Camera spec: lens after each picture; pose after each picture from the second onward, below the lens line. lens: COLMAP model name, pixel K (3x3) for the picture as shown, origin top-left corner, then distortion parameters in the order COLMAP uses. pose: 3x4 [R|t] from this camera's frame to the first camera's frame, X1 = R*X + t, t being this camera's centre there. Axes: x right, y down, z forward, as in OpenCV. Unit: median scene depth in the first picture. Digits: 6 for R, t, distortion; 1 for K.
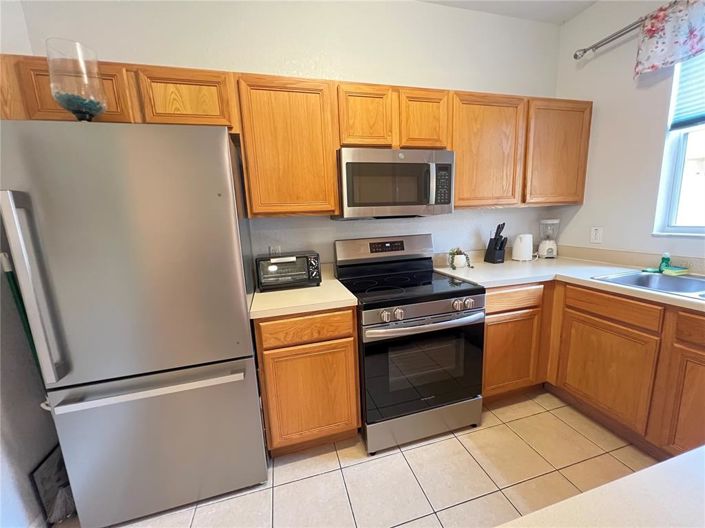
lens RADIAL K [[281.7, 0, 353.9], [0, 281.7, 265.7], [0, 0, 1]] dist [-0.002661, 0.000397]
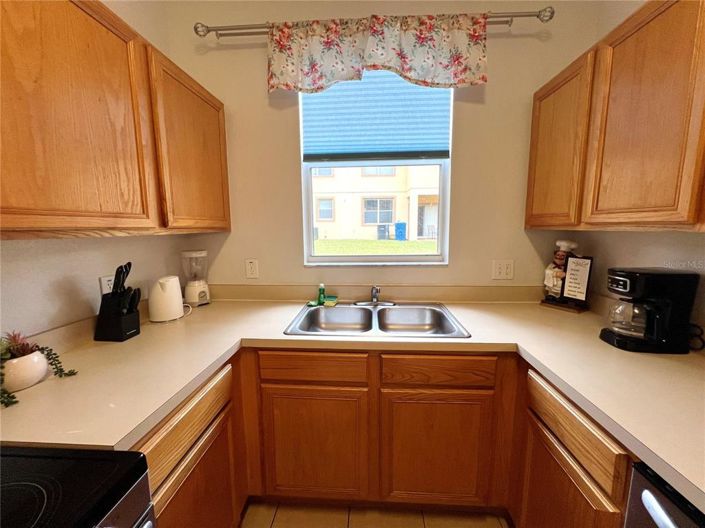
lens RADIAL K [[281.7, 0, 353.7], [0, 281.7, 265.0], [0, 0, 1]] dist [-0.002661, 0.000397]
pose [[0.320609, -0.086013, 0.943298, 0.185008], [0.158212, 0.986741, 0.036201, -0.109742], [-0.933905, 0.137635, 0.329966, 0.473383]]
